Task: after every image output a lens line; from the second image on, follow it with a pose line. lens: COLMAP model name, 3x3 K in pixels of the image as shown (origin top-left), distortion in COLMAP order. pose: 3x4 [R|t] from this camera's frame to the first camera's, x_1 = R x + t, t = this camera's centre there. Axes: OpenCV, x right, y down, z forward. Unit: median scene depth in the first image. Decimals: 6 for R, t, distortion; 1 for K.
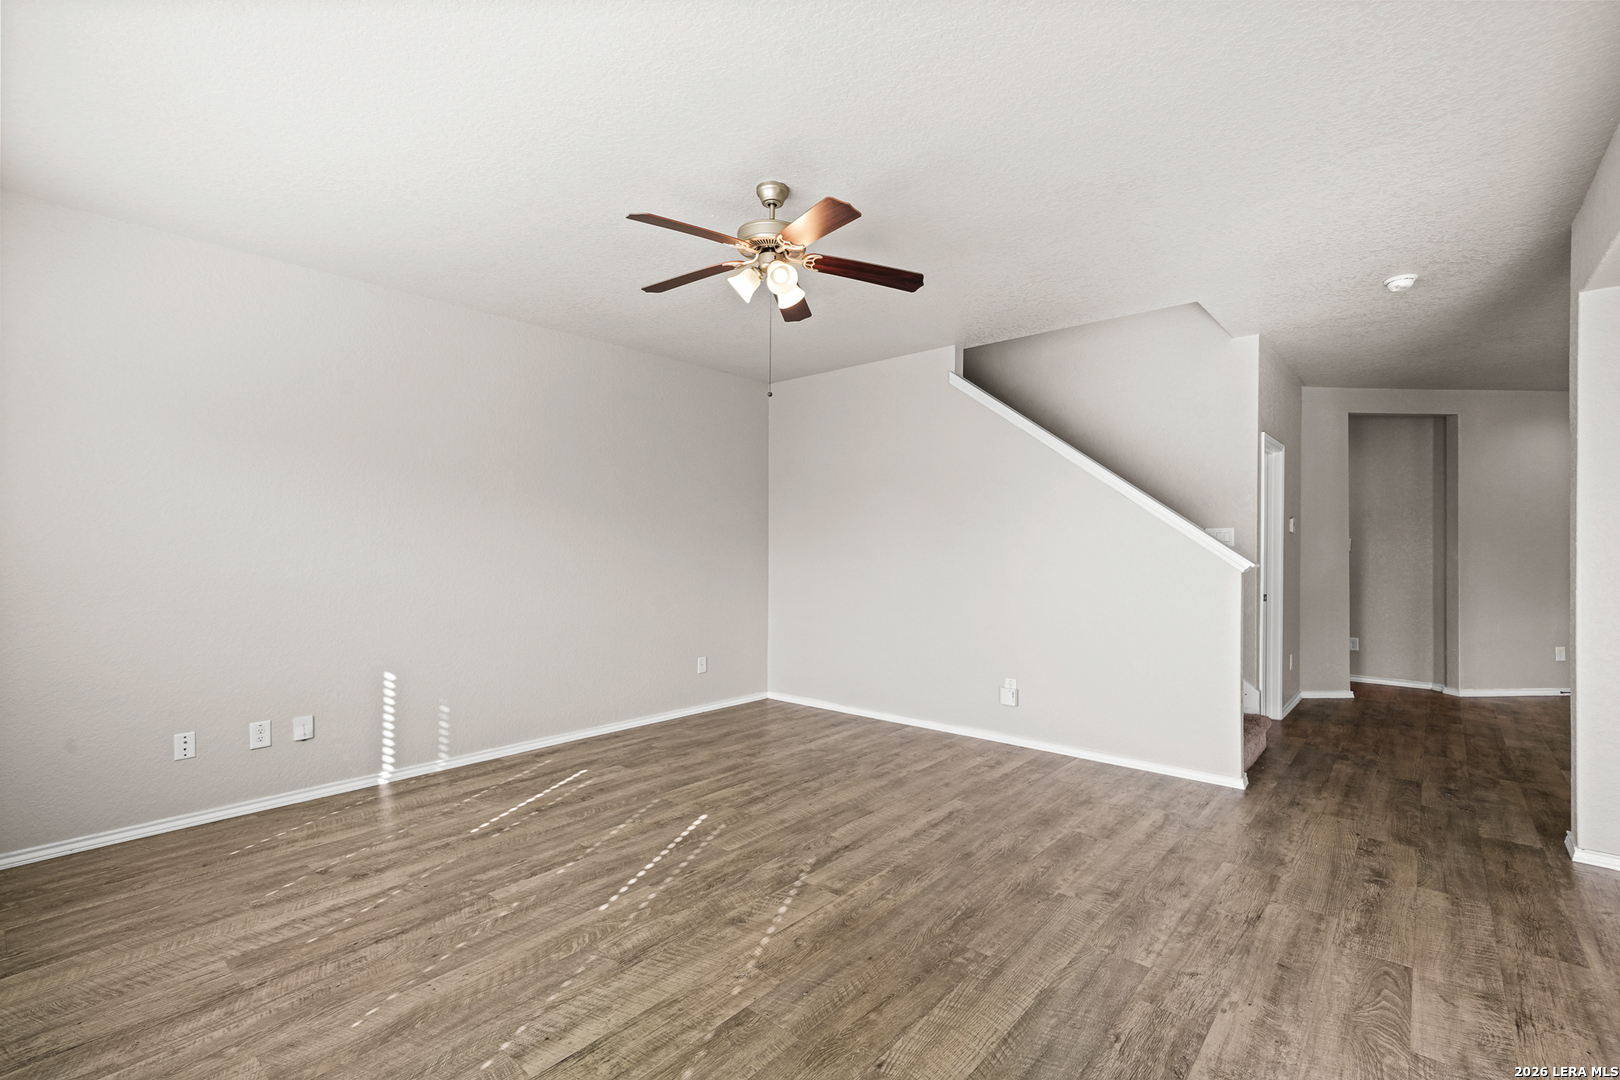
lens RADIAL K [[720.0, 0, 807.0], [0, 720.0, 547.4], [0, 0, 1]] dist [0.002766, 0.006409]
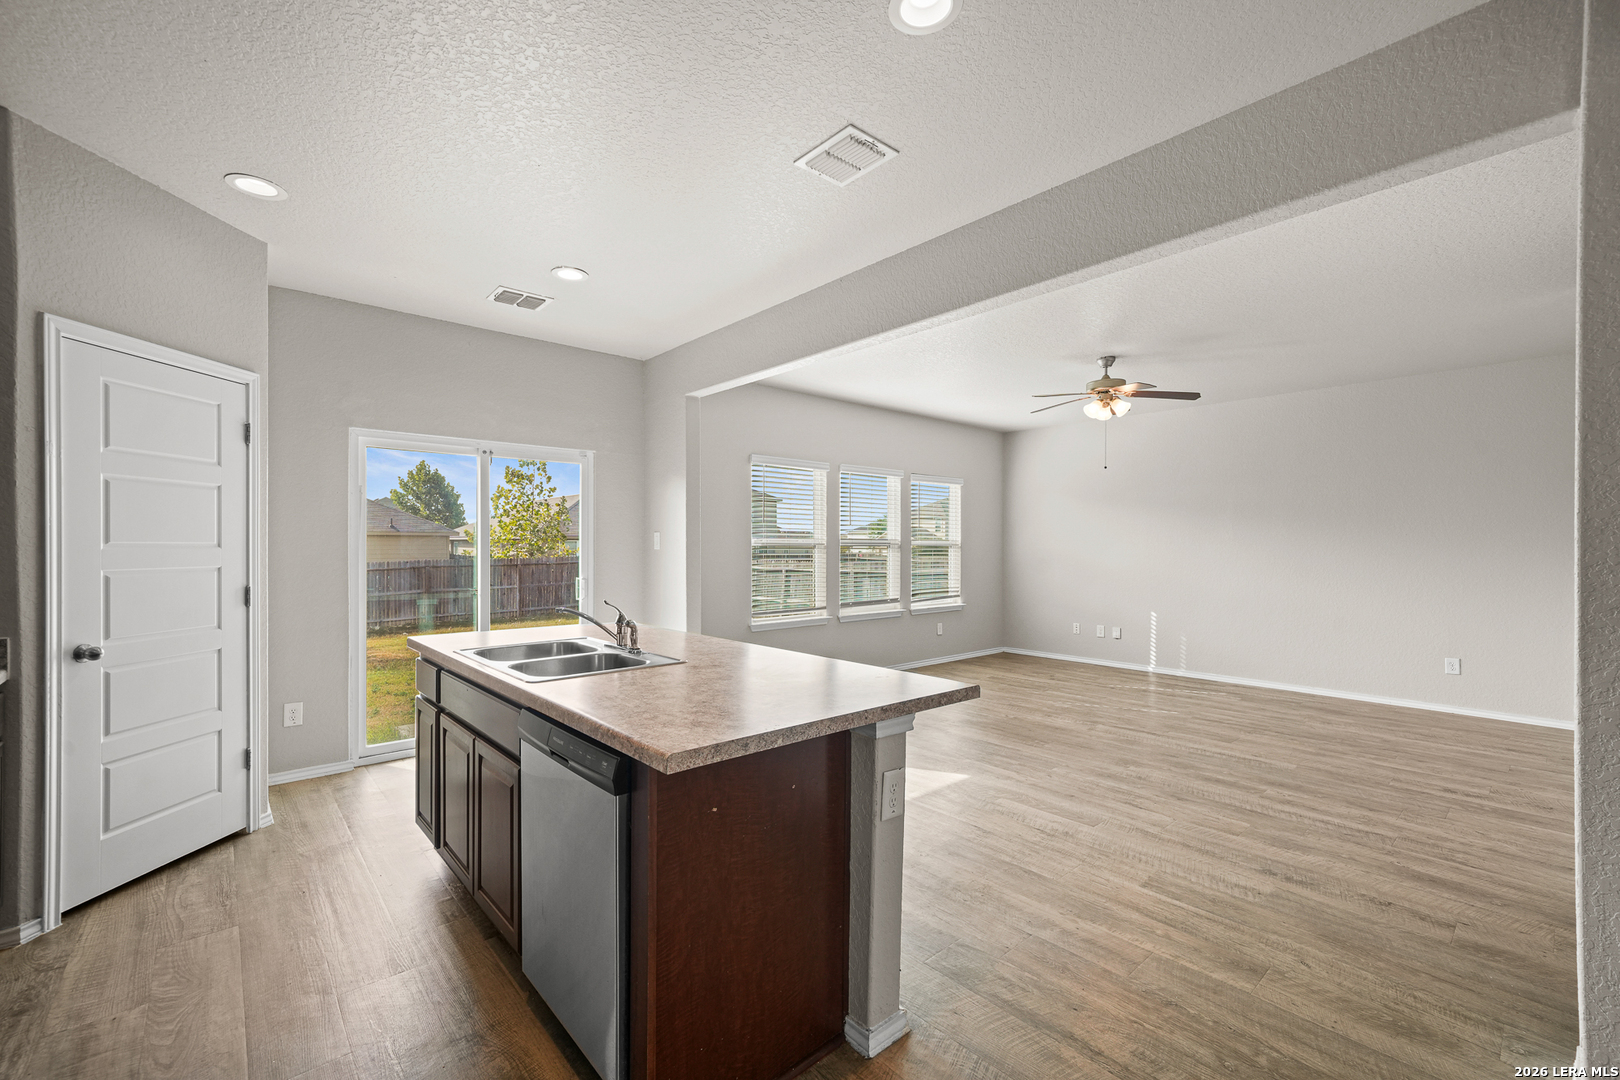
lens RADIAL K [[674.3, 0, 805.7], [0, 674.3, 549.2], [0, 0, 1]] dist [0.001512, 0.000664]
pose [[-0.135623, 0.002176, -0.990758, 1.679100], [-0.001399, 0.999996, 0.002388, -0.000869], [0.990760, 0.001710, -0.135619, 0.435724]]
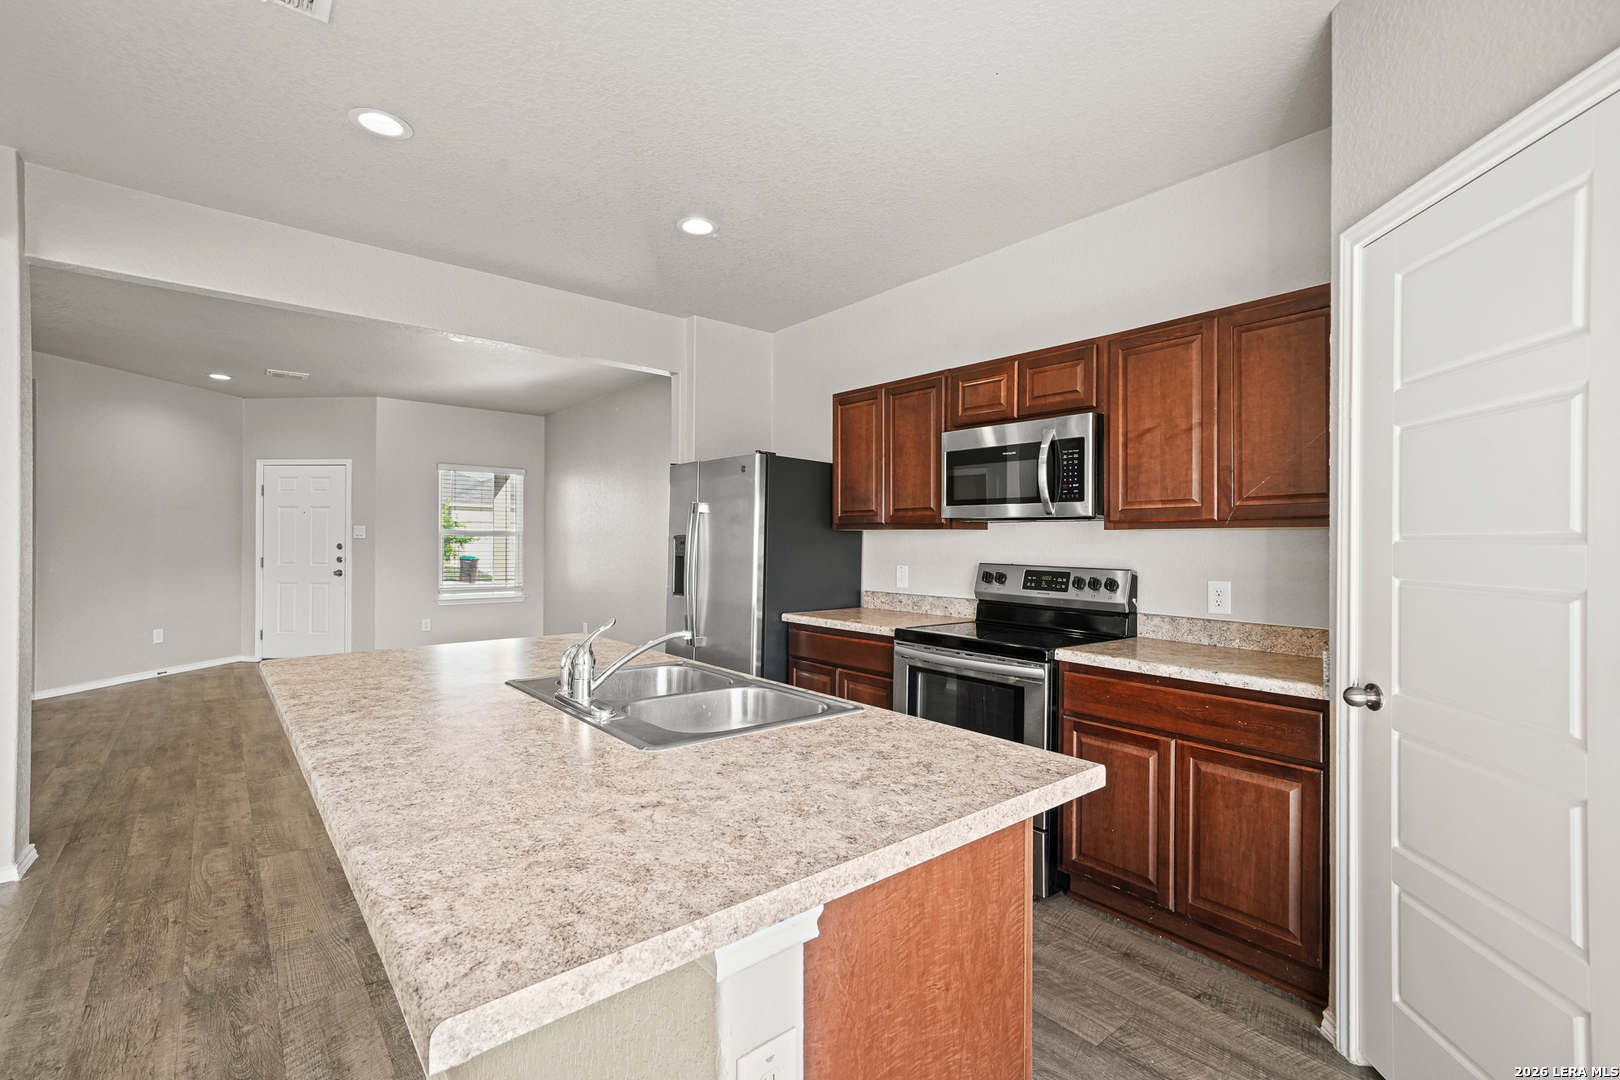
lens RADIAL K [[724.2, 0, 810.0], [0, 724.2, 540.0], [0, 0, 1]] dist [0.000800, 0.006156]
pose [[0.168979, 0.000490, 0.985620, 0.380163], [-0.008836, 0.999960, 0.001017, 0.003339], [-0.985580, -0.008880, 0.168976, -0.158260]]
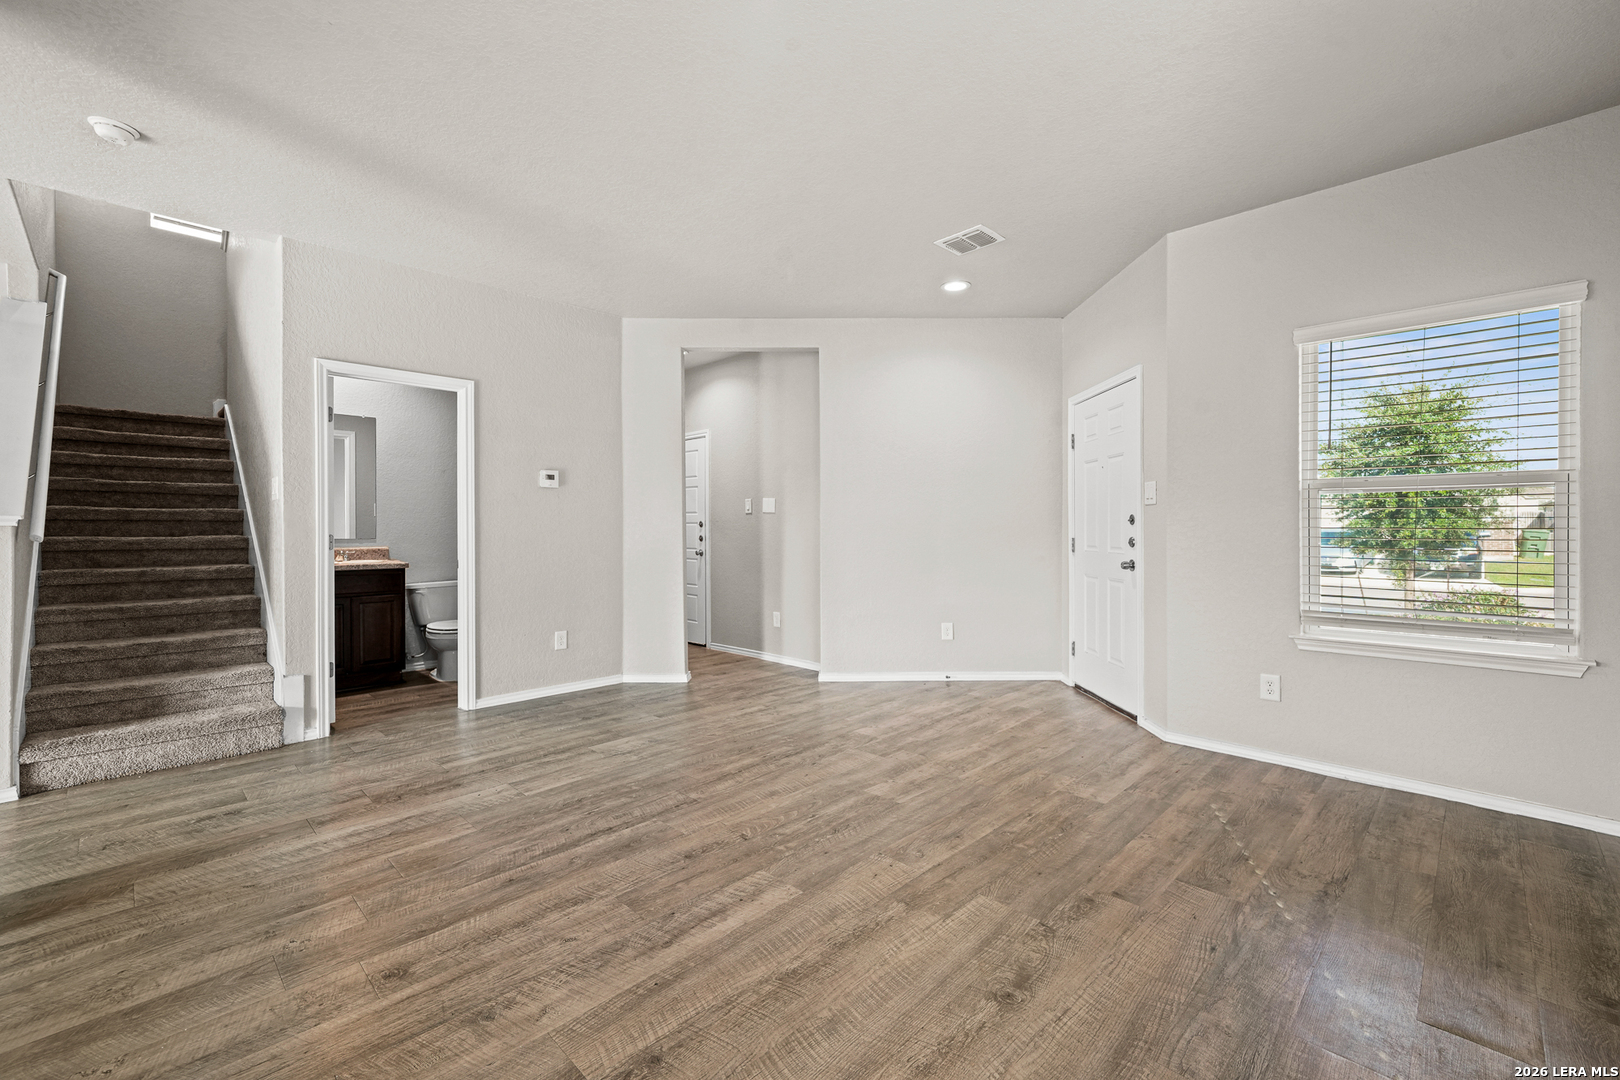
lens RADIAL K [[681.3, 0, 804.8], [0, 681.3, 531.8], [0, 0, 1]] dist [0.004426, 0.000611]
pose [[0.997786, -0.004159, -0.066371, 1.952629], [0.004610, 0.999967, 0.006640, 0.052445], [0.066341, -0.006931, 0.997773, 0.431181]]
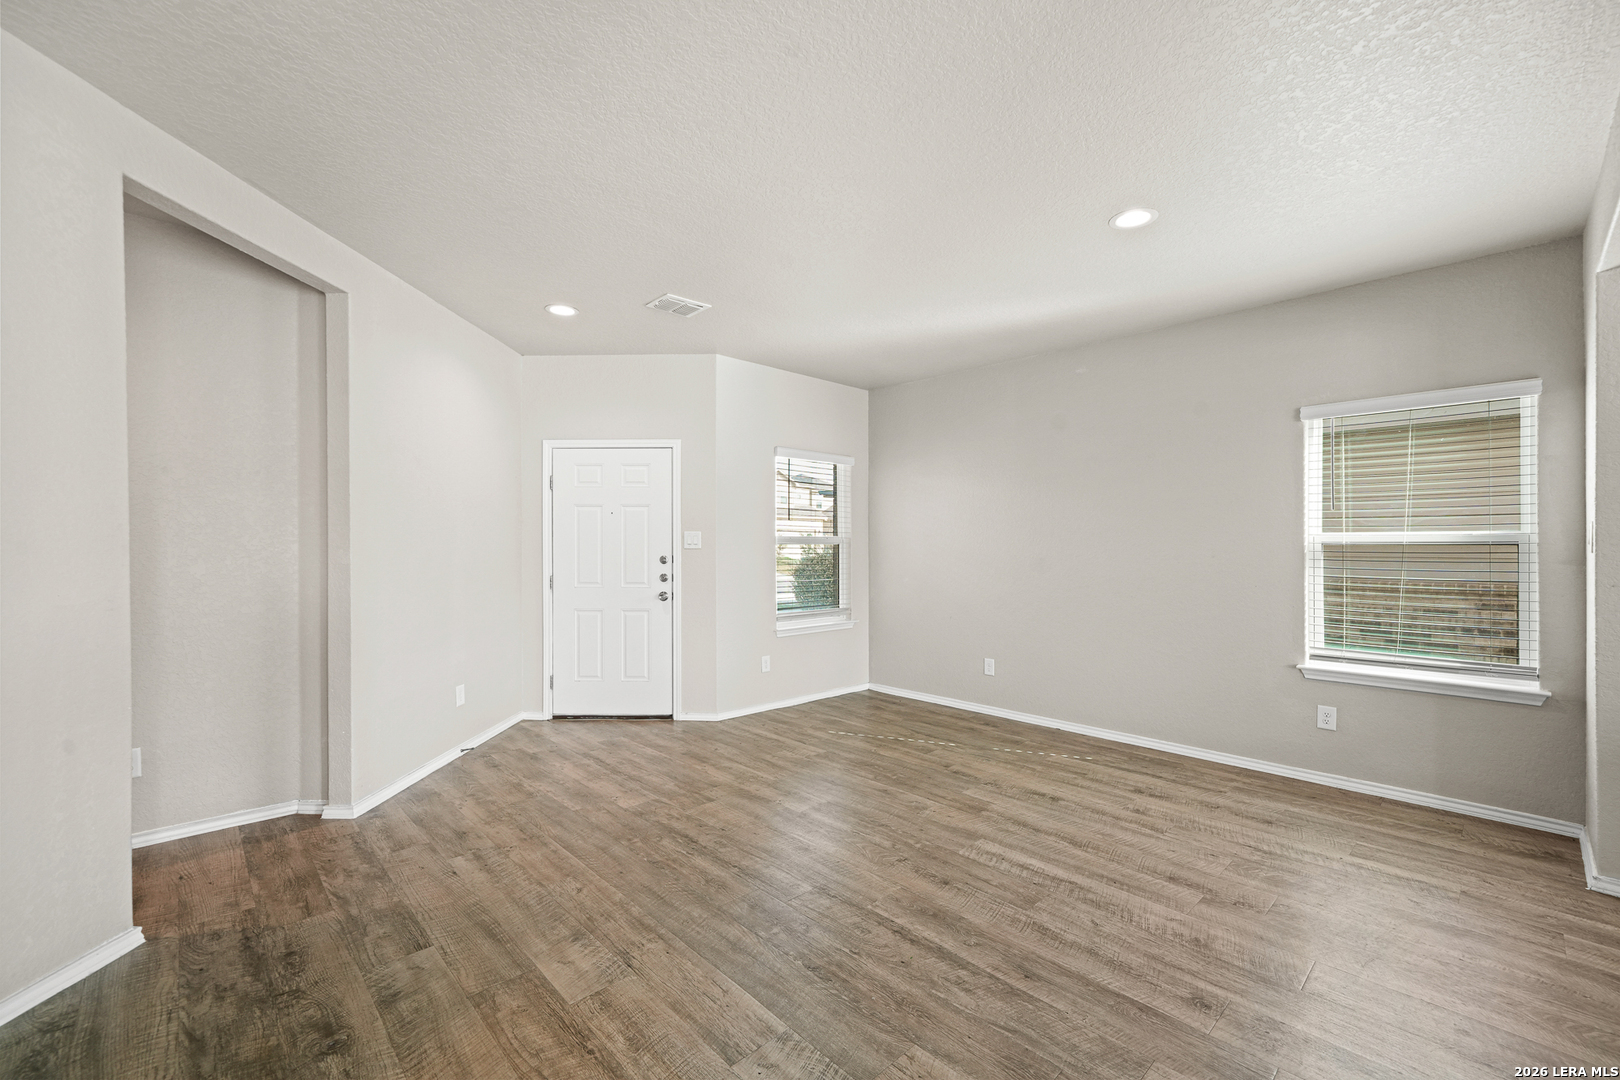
lens RADIAL K [[671.8, 0, 809.4], [0, 671.8, 521.6], [0, 0, 1]] dist [0.002684, 0.000309]
pose [[0.095560, 0.033130, 0.994872, 0.894408], [-0.002943, 0.999451, -0.033000, 0.001464], [-0.995419, 0.000226, 0.095605, 1.284477]]
